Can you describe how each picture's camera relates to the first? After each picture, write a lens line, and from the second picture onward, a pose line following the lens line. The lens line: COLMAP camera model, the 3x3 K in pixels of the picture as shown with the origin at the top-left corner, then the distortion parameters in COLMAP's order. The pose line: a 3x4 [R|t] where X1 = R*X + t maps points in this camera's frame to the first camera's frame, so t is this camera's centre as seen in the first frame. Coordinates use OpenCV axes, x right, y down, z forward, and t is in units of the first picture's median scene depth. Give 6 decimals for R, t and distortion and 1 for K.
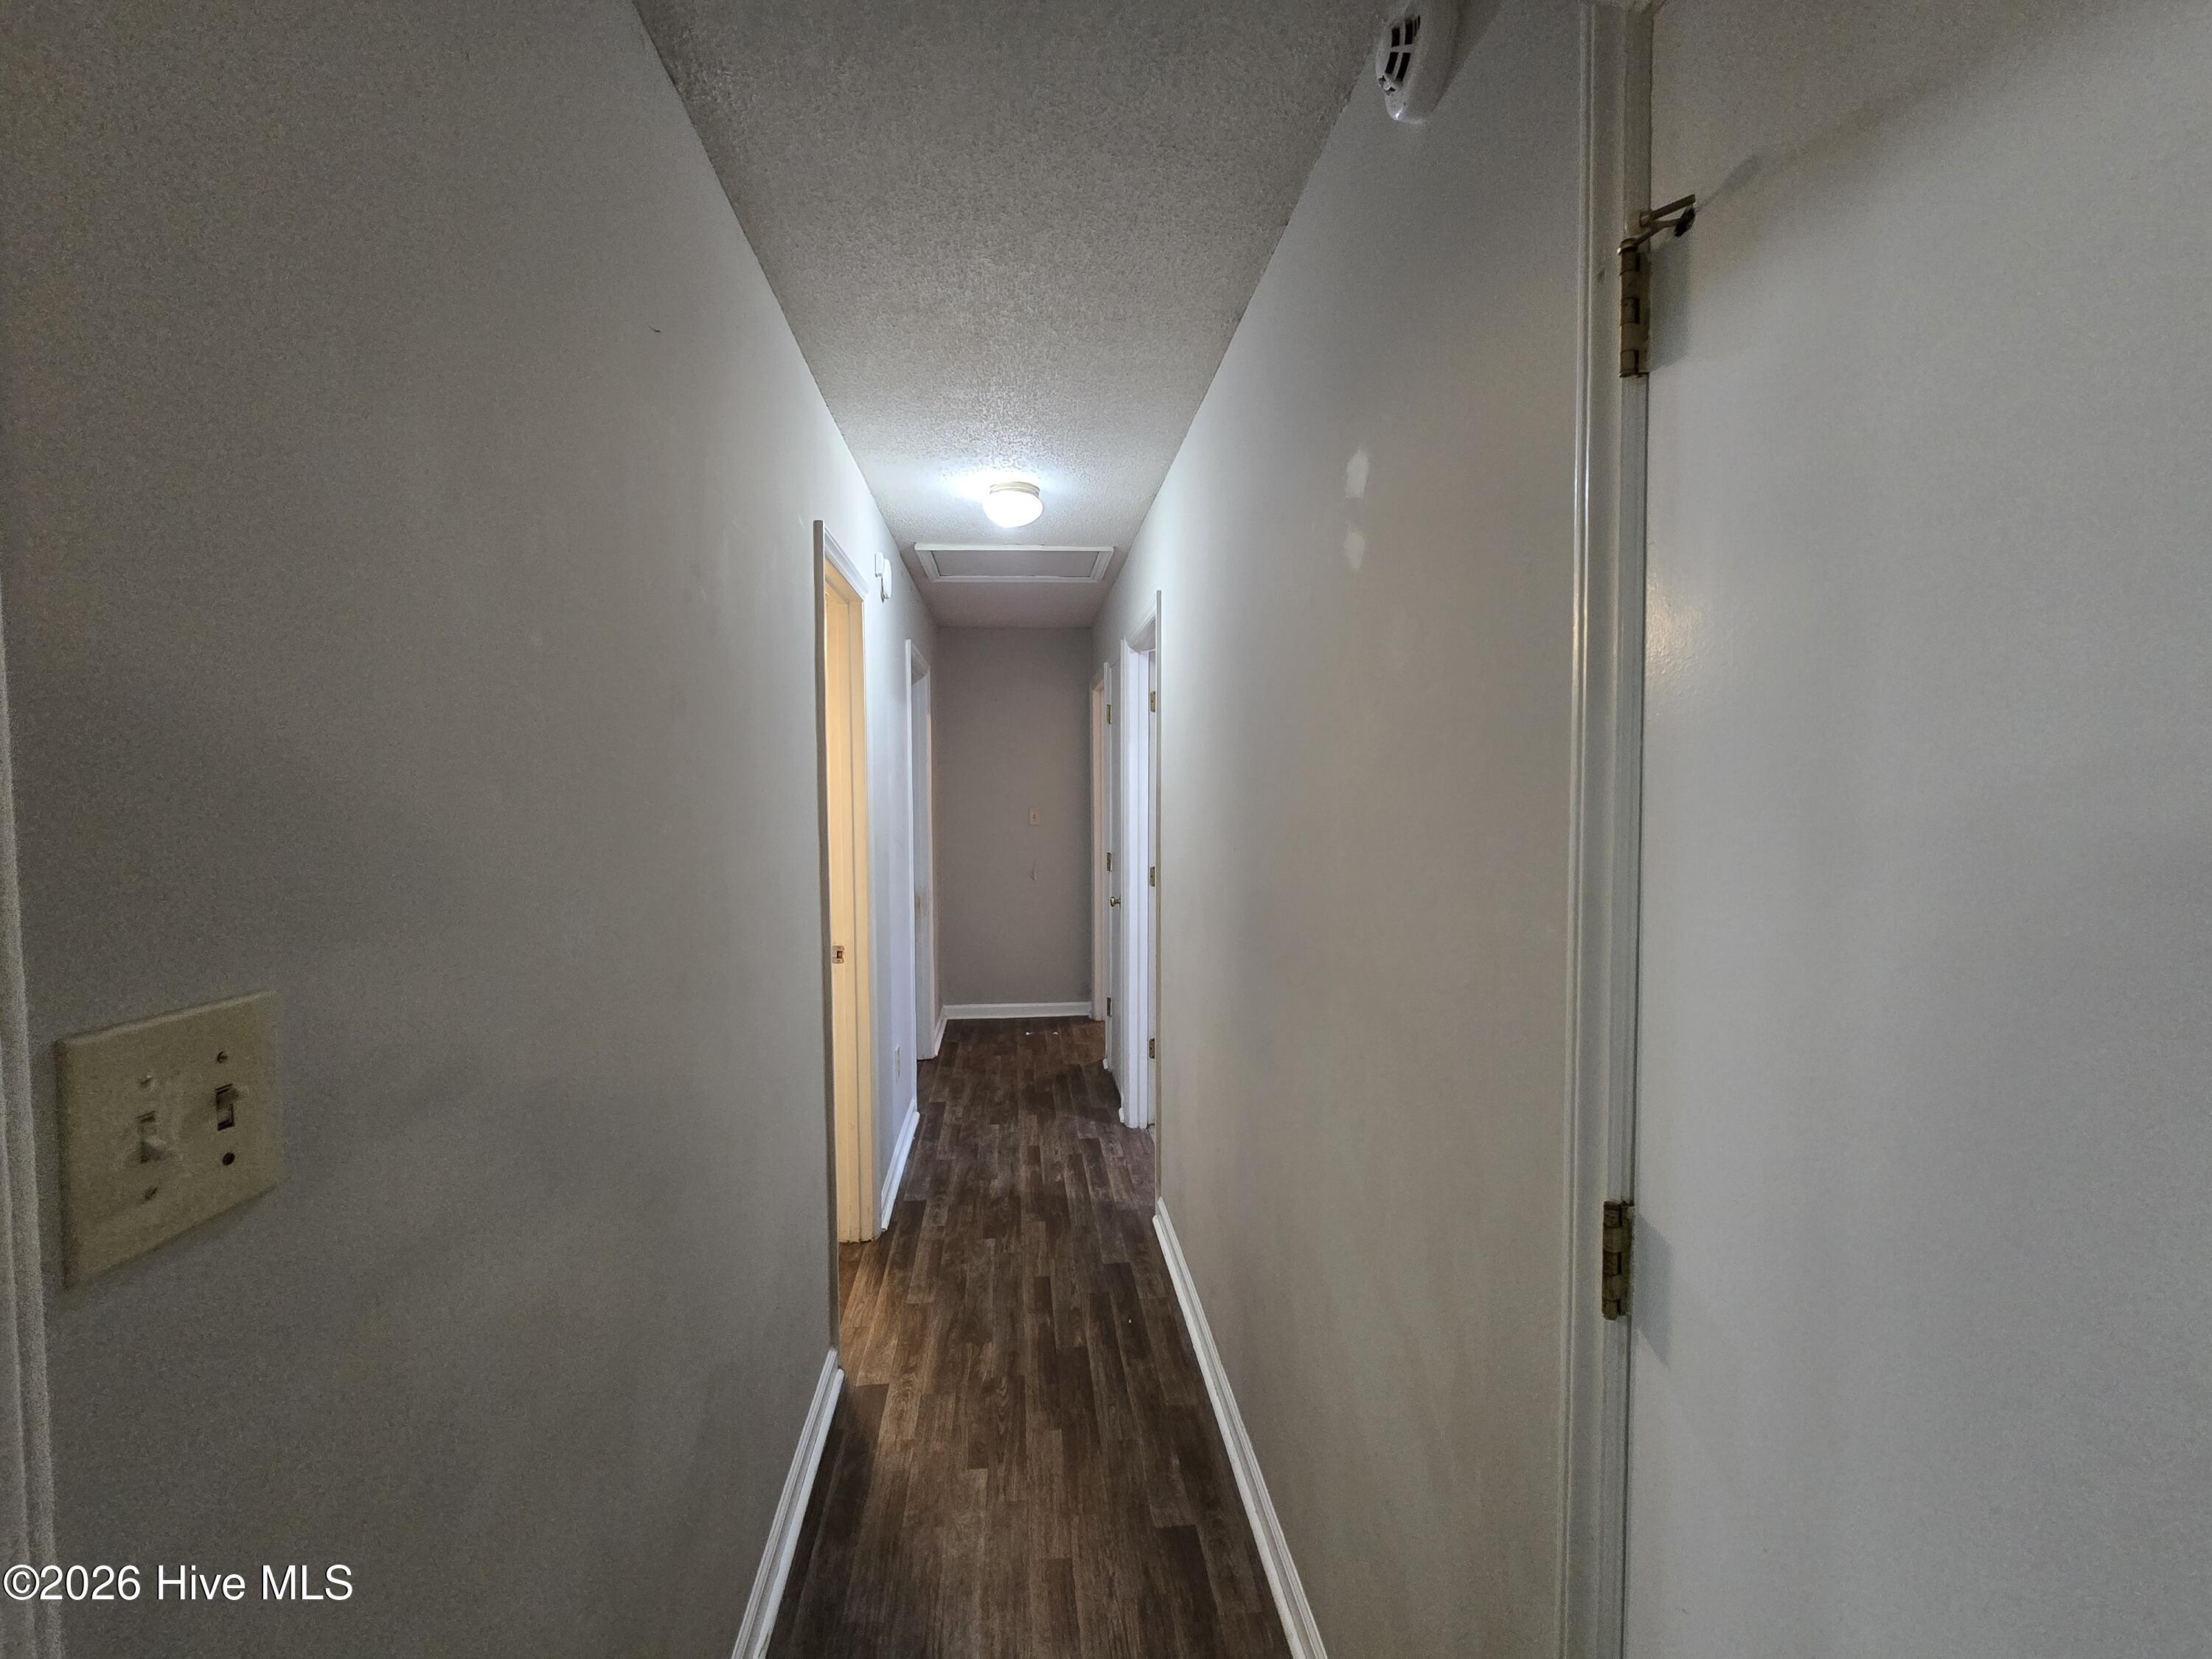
lens RADIAL K [[907.3, 0, 1089.7], [0, 907.3, 808.9], [0, 0, 1]] dist [0.000602, -0.000209]
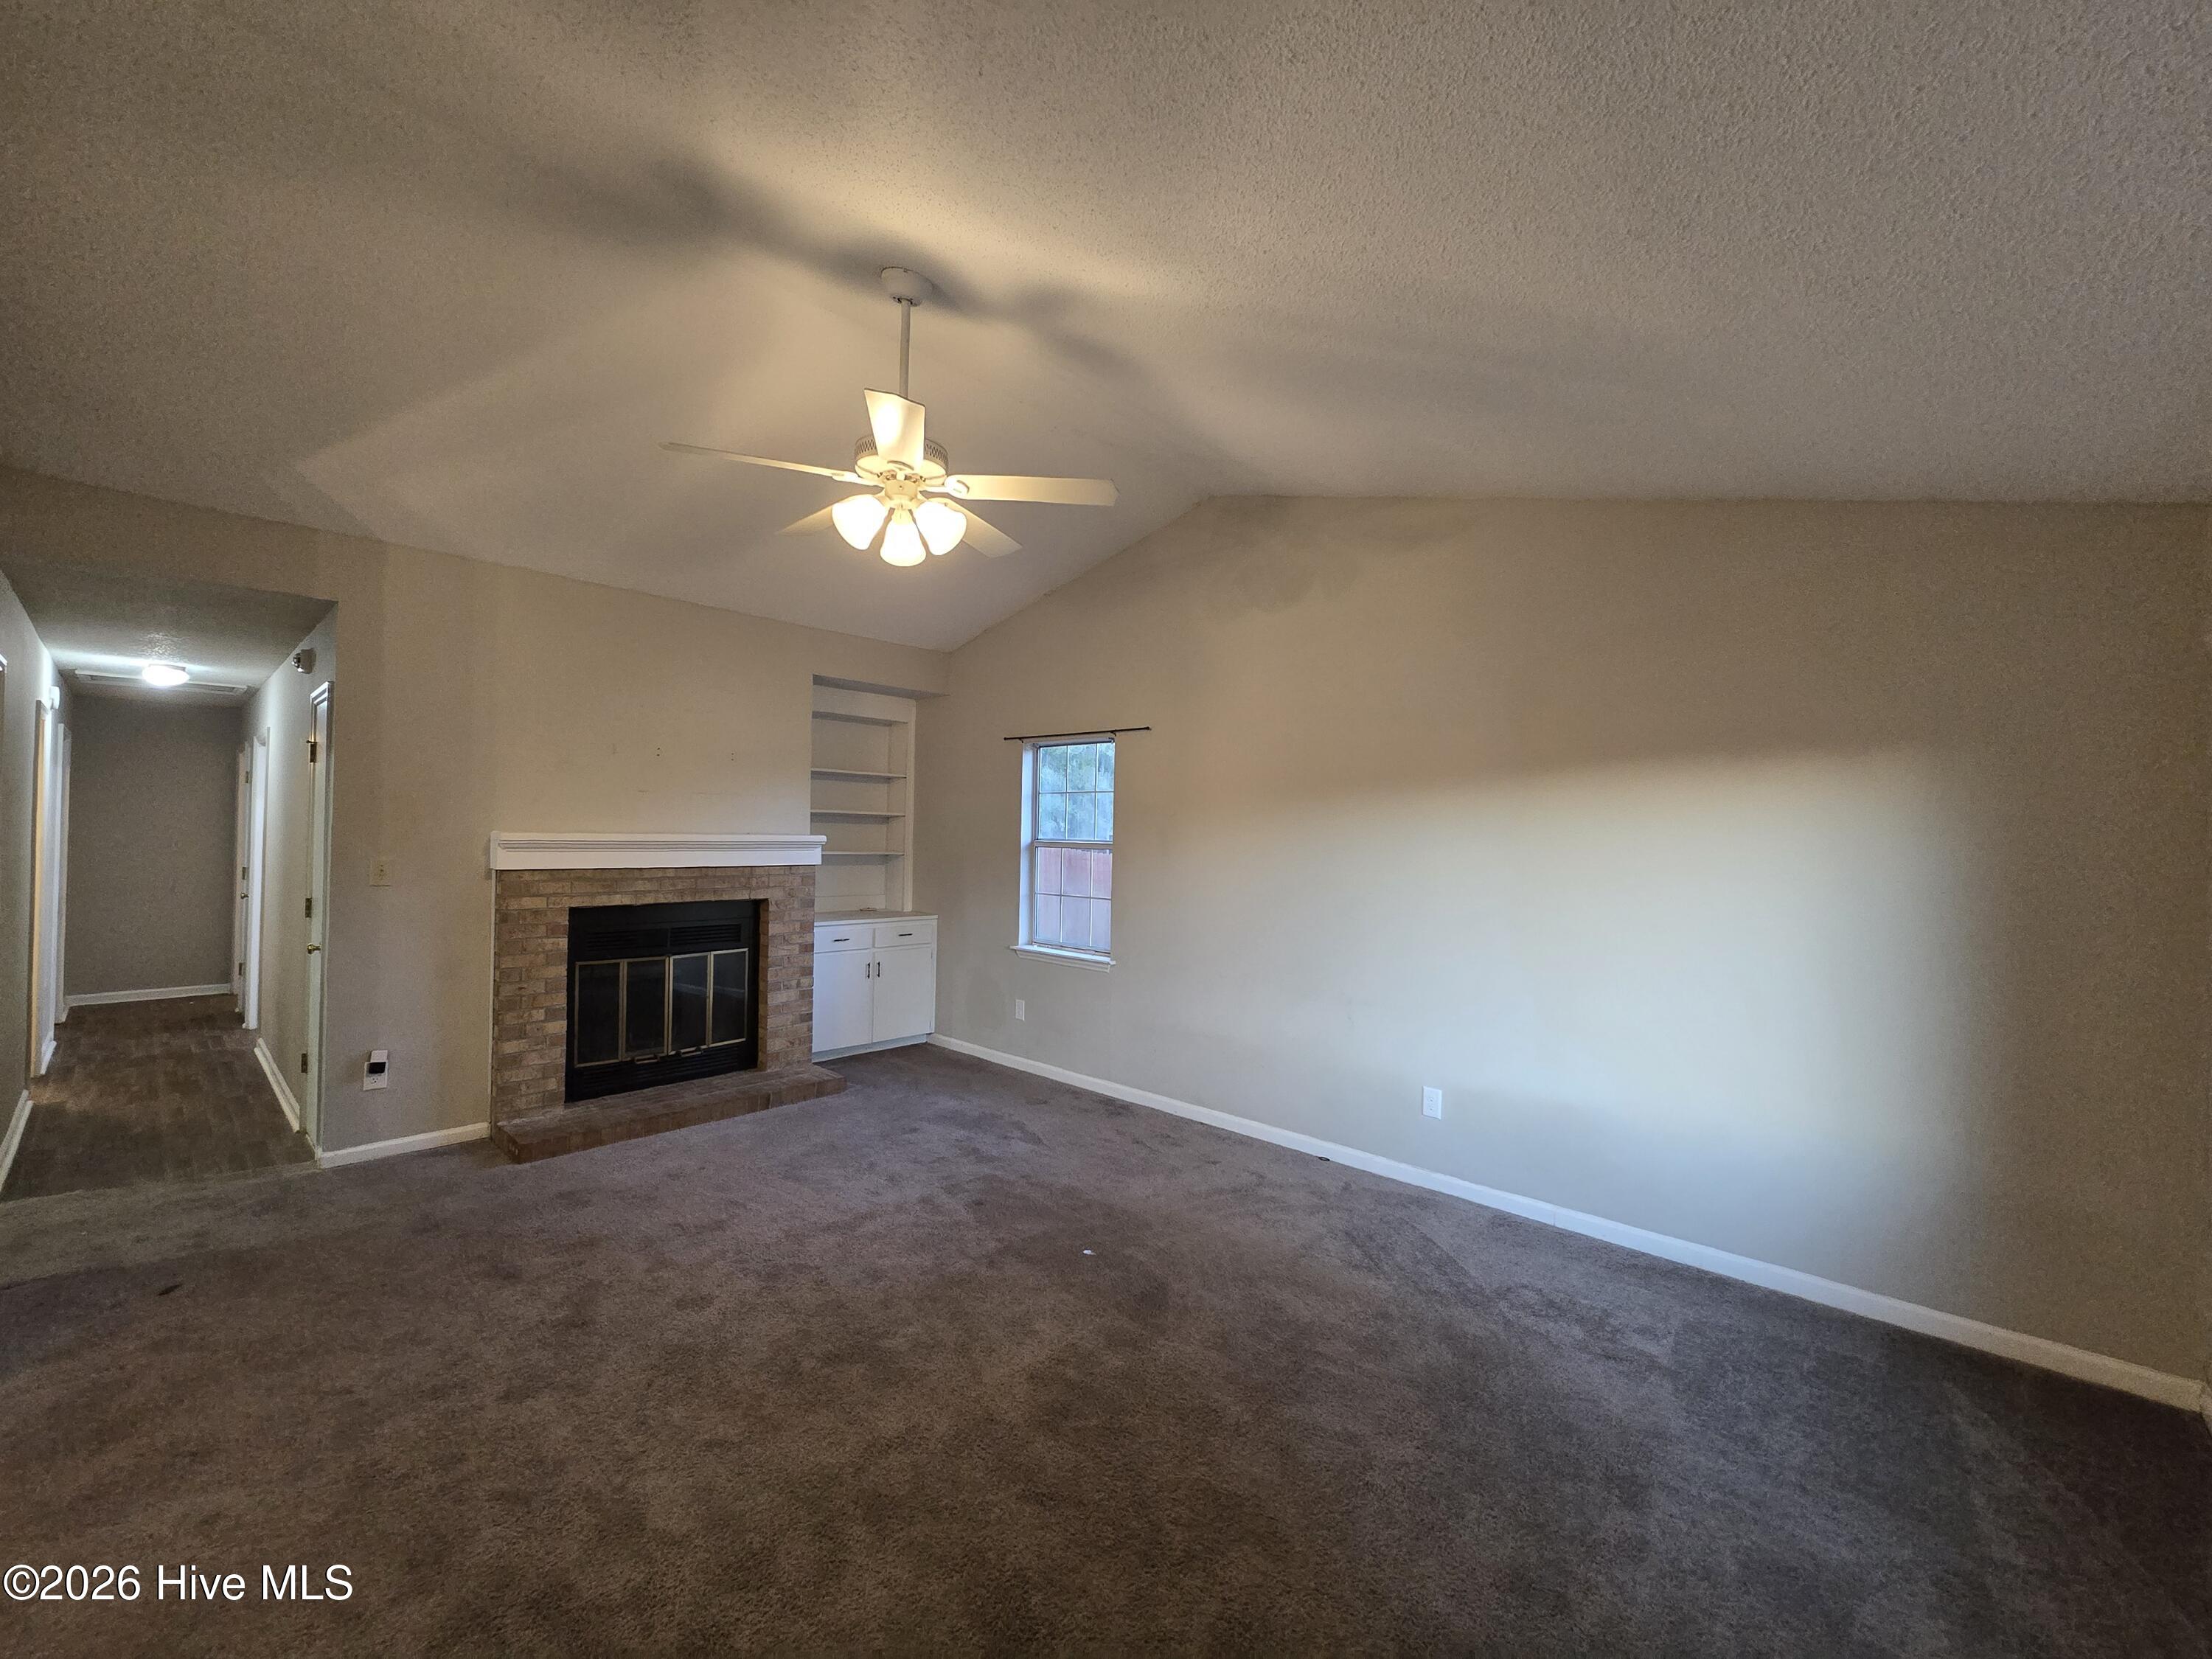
lens RADIAL K [[891.7, 0, 1096.7], [0, 891.7, 822.2], [0, 0, 1]] dist [-0.002350, -0.000292]
pose [[0.738689, 0.027701, 0.673477, 0.105781], [-0.006320, 0.999396, -0.034174, 0.023669], [-0.674017, 0.020987, 0.738418, -1.606158]]
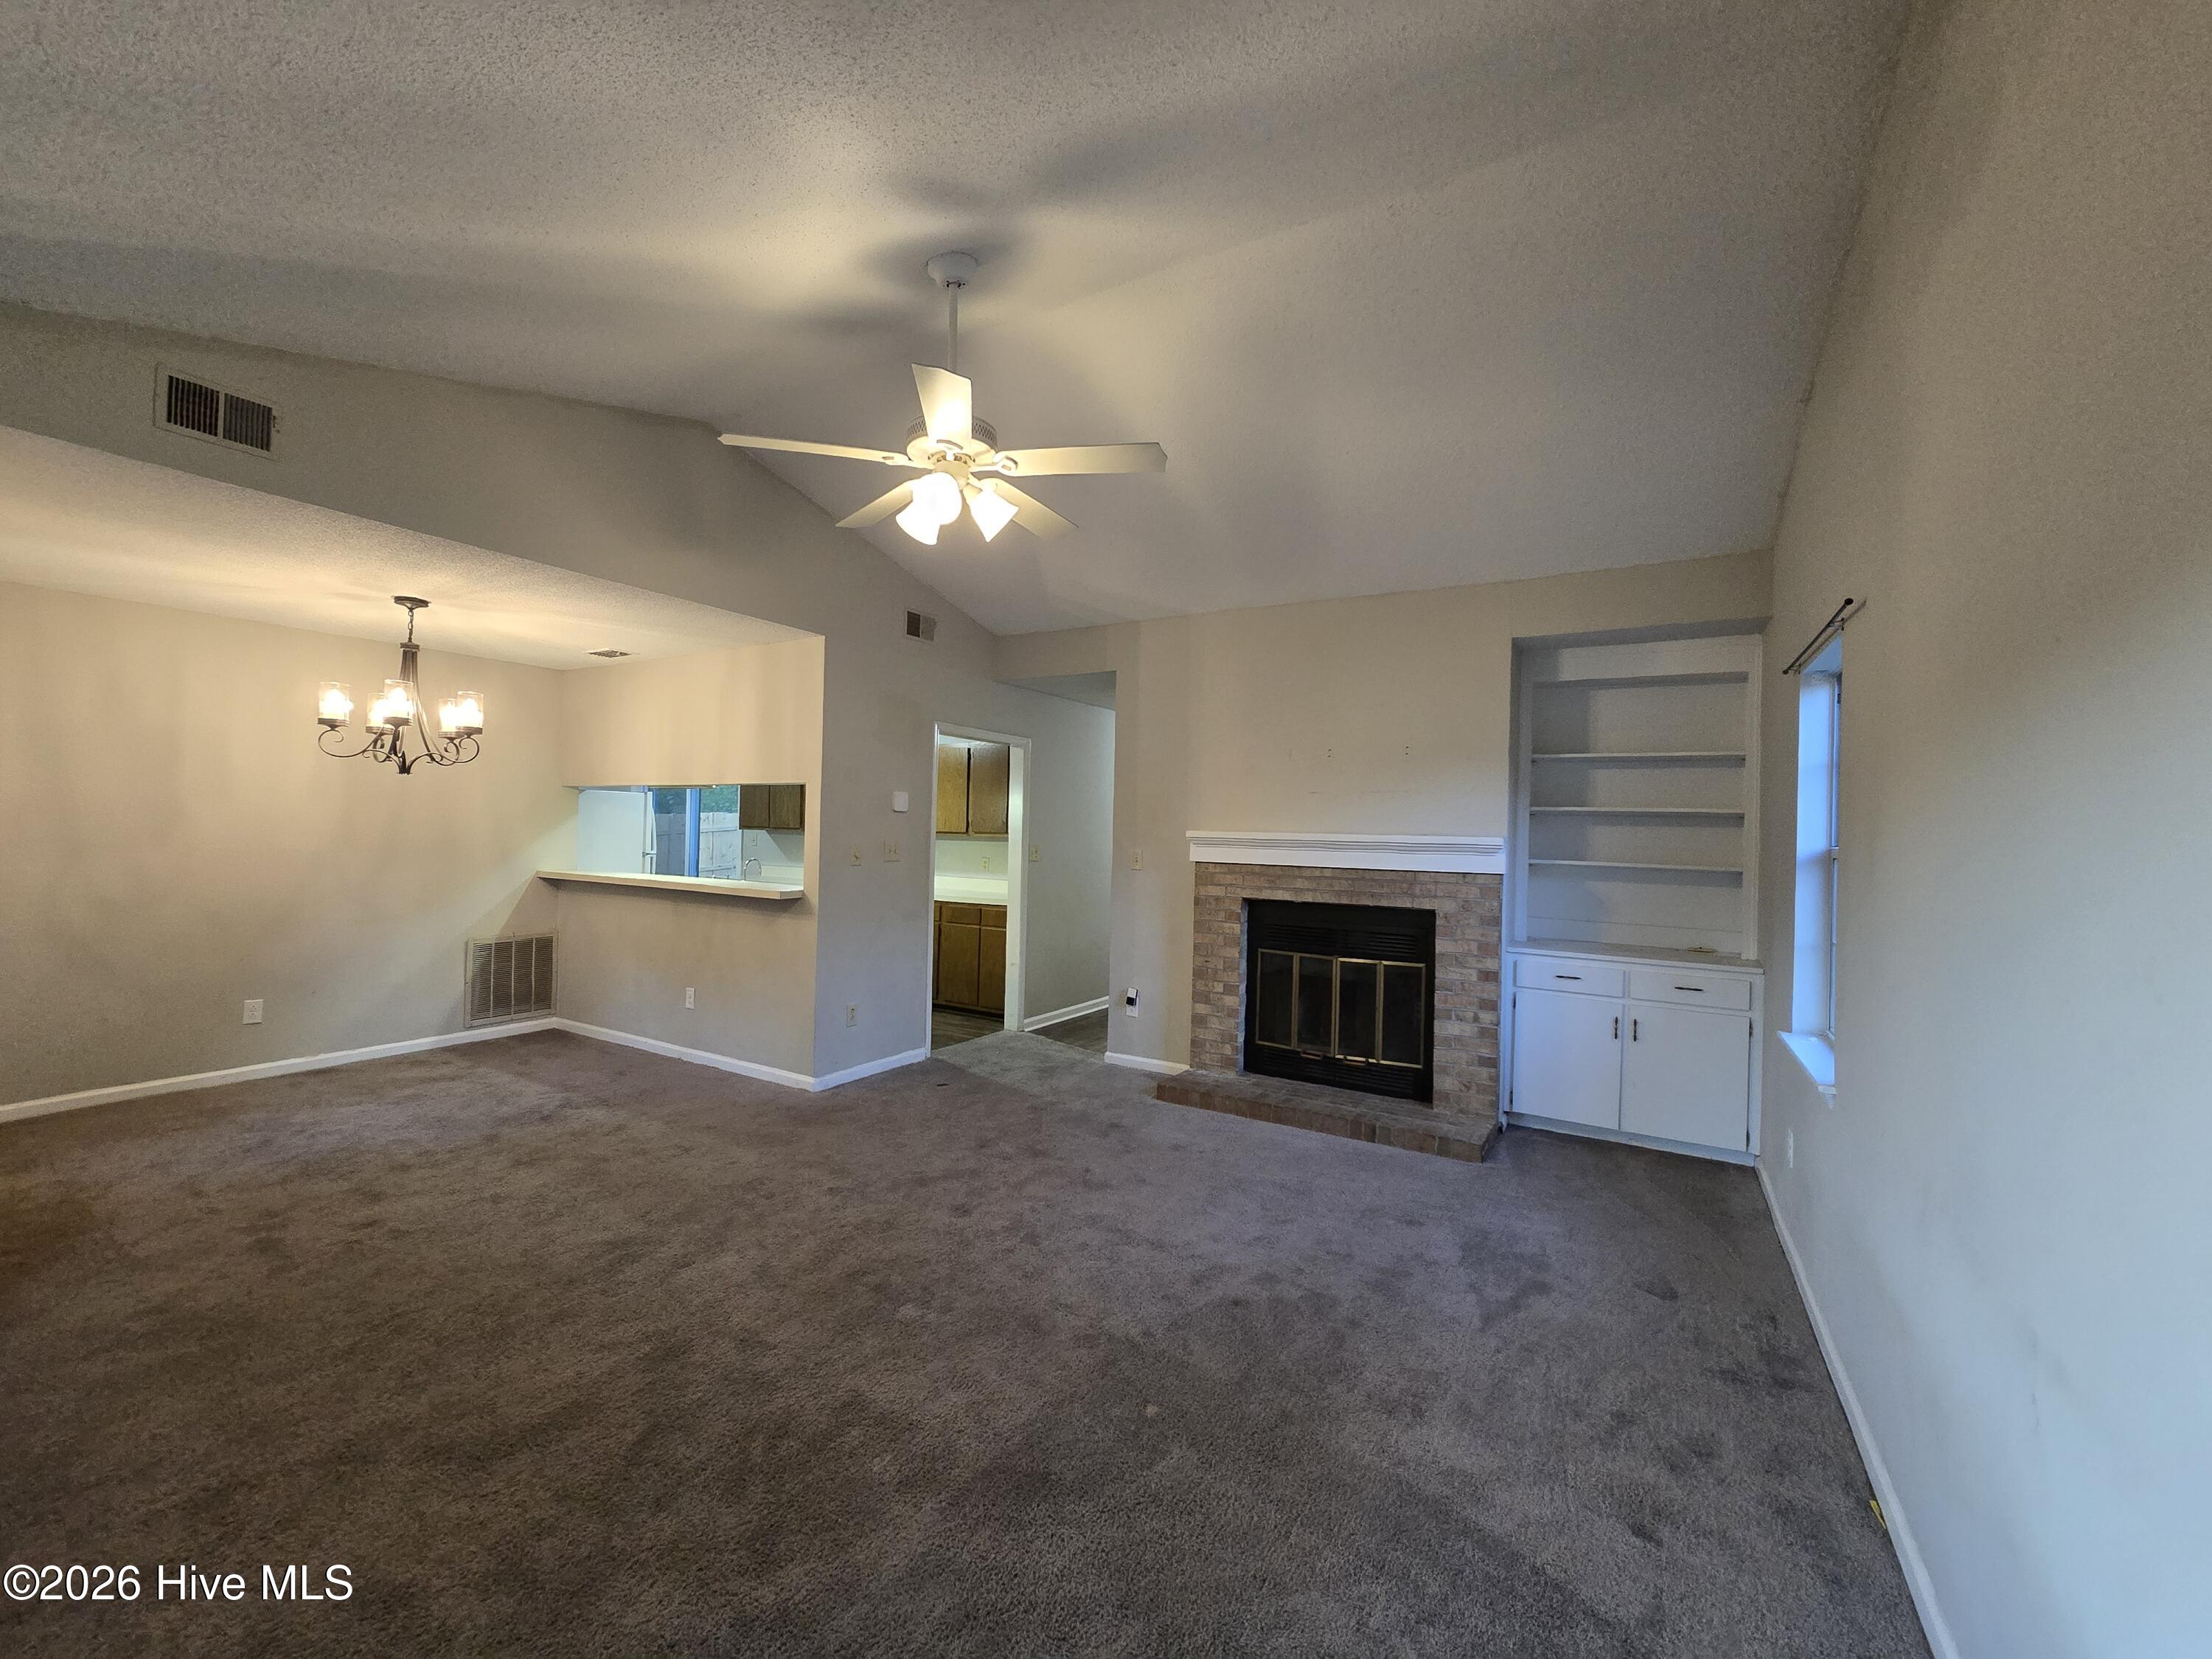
lens RADIAL K [[901.0, 0, 1100.8], [0, 901.0, 826.3], [0, 0, 1]] dist [-0.000240, -0.000026]
pose [[0.813662, 0.023001, -0.580883, 1.178500], [-0.042984, 0.998862, -0.020657, 0.031889], [0.579747, 0.041776, 0.813725, -1.464410]]
